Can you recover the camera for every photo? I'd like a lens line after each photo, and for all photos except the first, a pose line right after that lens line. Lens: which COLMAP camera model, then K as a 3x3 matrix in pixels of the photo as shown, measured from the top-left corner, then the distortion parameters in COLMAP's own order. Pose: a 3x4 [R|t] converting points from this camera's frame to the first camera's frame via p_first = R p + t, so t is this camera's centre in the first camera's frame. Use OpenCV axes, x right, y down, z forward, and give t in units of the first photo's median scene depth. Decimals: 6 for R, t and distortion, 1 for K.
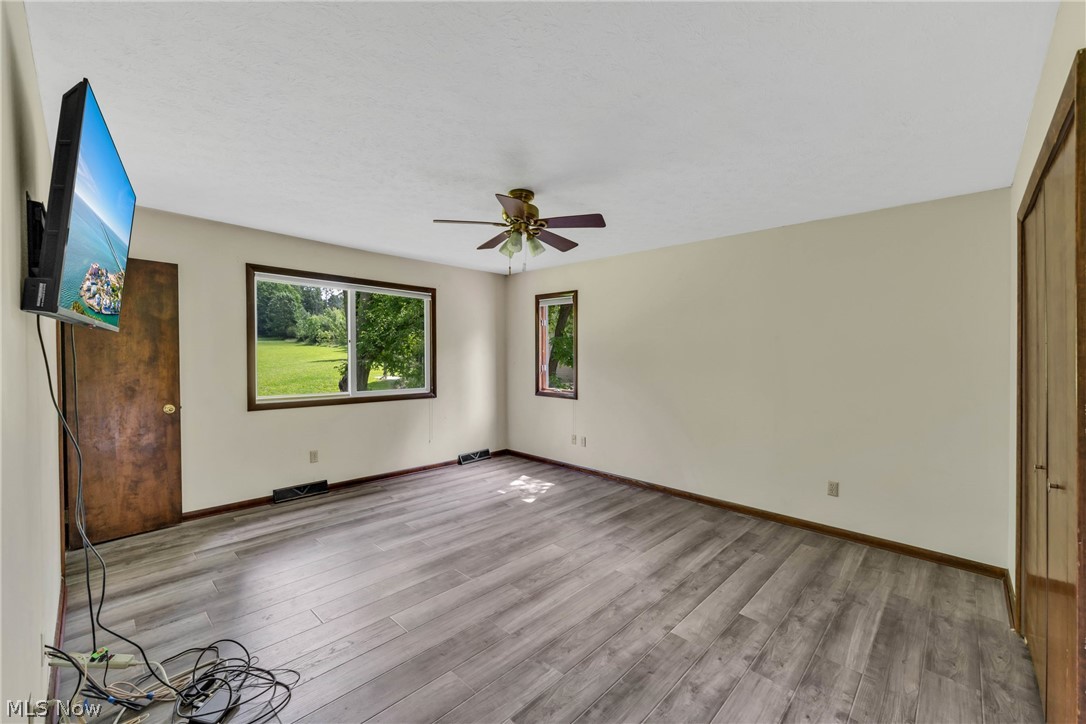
lens RADIAL K [[439.2, 0, 545.1], [0, 439.2, 363.4], [0, 0, 1]] dist [-0.001062, -0.000105]
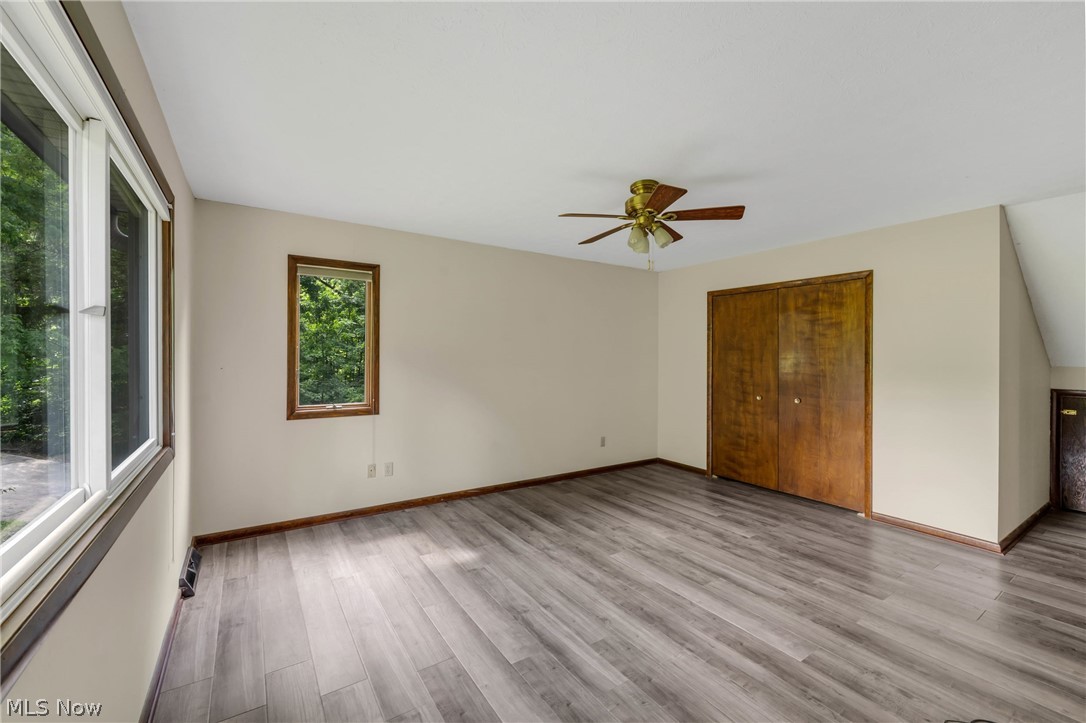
lens RADIAL K [[449.4, 0, 543.5], [0, 449.4, 356.3], [0, 0, 1]] dist [0.000593, -0.000024]
pose [[0.222647, -0.016115, 0.974766, -0.957104], [0.013889, 0.999814, 0.013356, -0.028959], [-0.974800, 0.010565, 0.222829, 0.936579]]
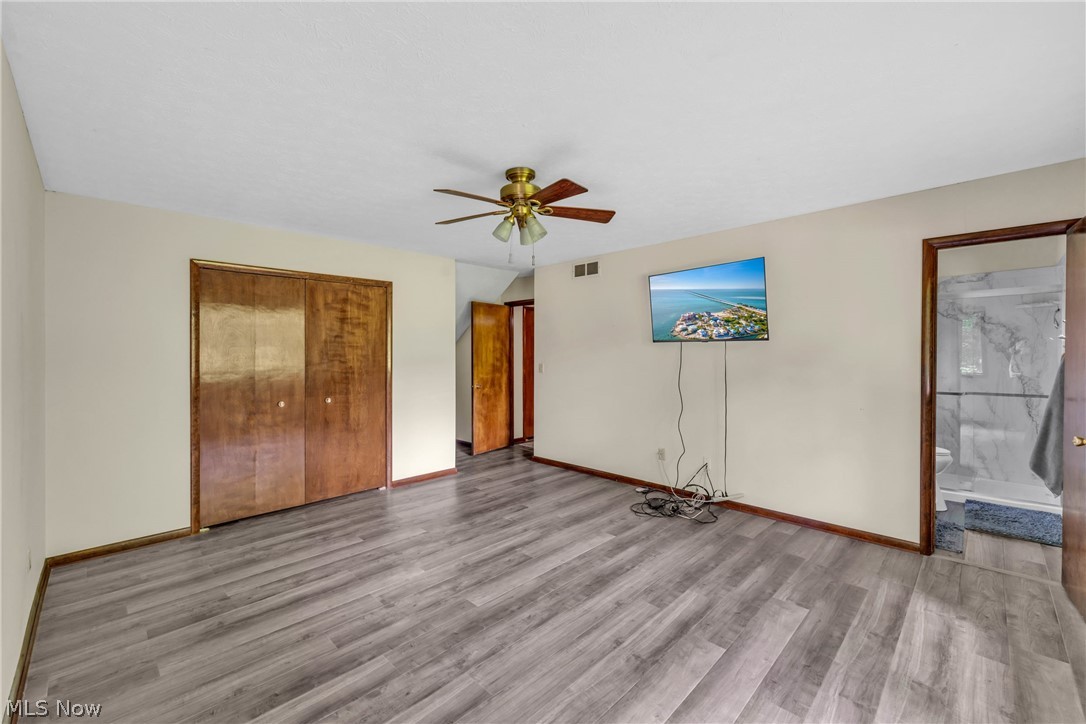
lens RADIAL K [[439.3, 0, 541.0], [0, 439.3, 346.3], [0, 0, 1]] dist [-0.007443, -0.000268]
pose [[-0.999518, -0.004727, 0.030682, -0.110707], [-0.004648, 0.999986, 0.002639, -0.028683], [-0.030694, 0.002495, -0.999526, 1.762580]]
